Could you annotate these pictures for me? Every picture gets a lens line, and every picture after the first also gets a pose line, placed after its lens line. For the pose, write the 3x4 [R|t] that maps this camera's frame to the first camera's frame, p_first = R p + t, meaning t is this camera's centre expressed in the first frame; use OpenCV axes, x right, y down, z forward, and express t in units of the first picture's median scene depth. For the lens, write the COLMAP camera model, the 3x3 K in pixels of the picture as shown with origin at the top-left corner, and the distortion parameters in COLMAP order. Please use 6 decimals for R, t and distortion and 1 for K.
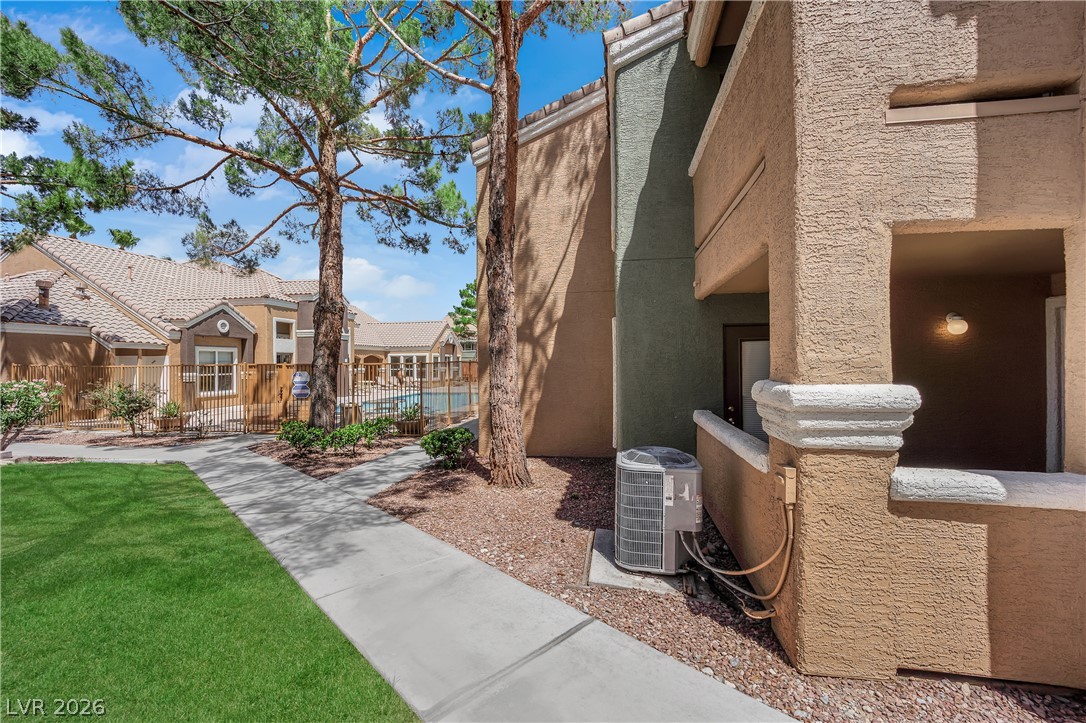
lens RADIAL K [[437.8, 0, 539.4], [0, 437.8, 363.8], [0, 0, 1]] dist [-0.015989, -0.001032]
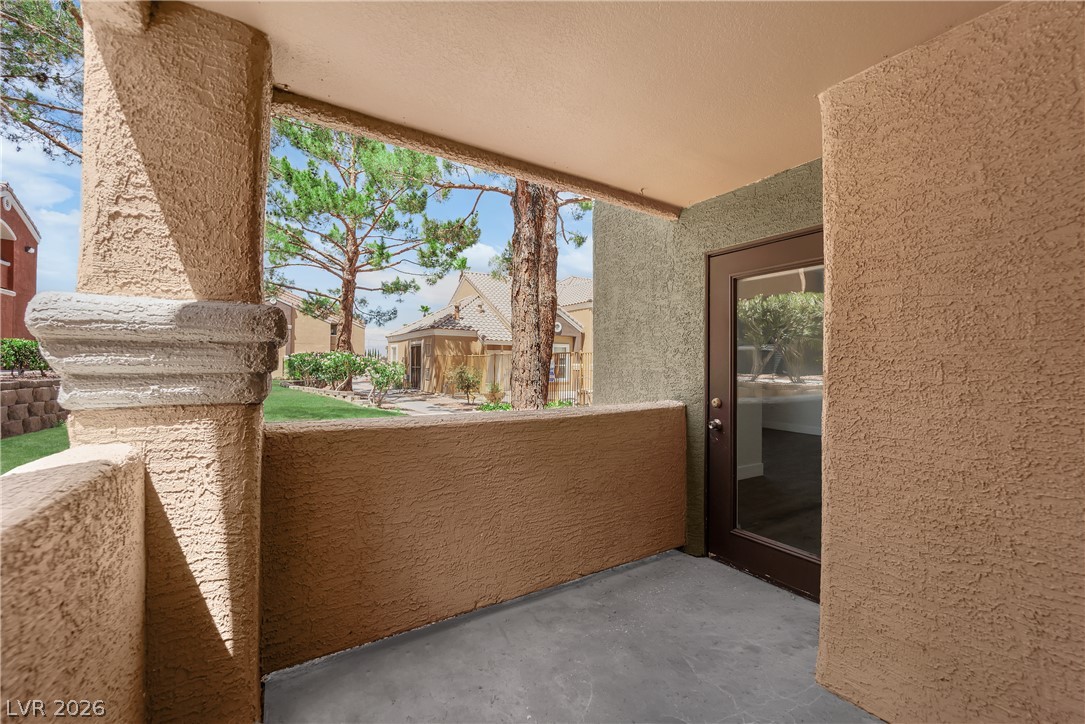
lens RADIAL K [[437.4, 0, 544.5], [0, 437.4, 356.1], [0, 0, 1]] dist [-0.015989, -0.001032]
pose [[0.685886, -0.000298, -0.727709, 0.286414], [-0.011619, 0.999868, -0.011360, 0.021736], [0.727616, 0.016247, 0.685792, 0.187970]]
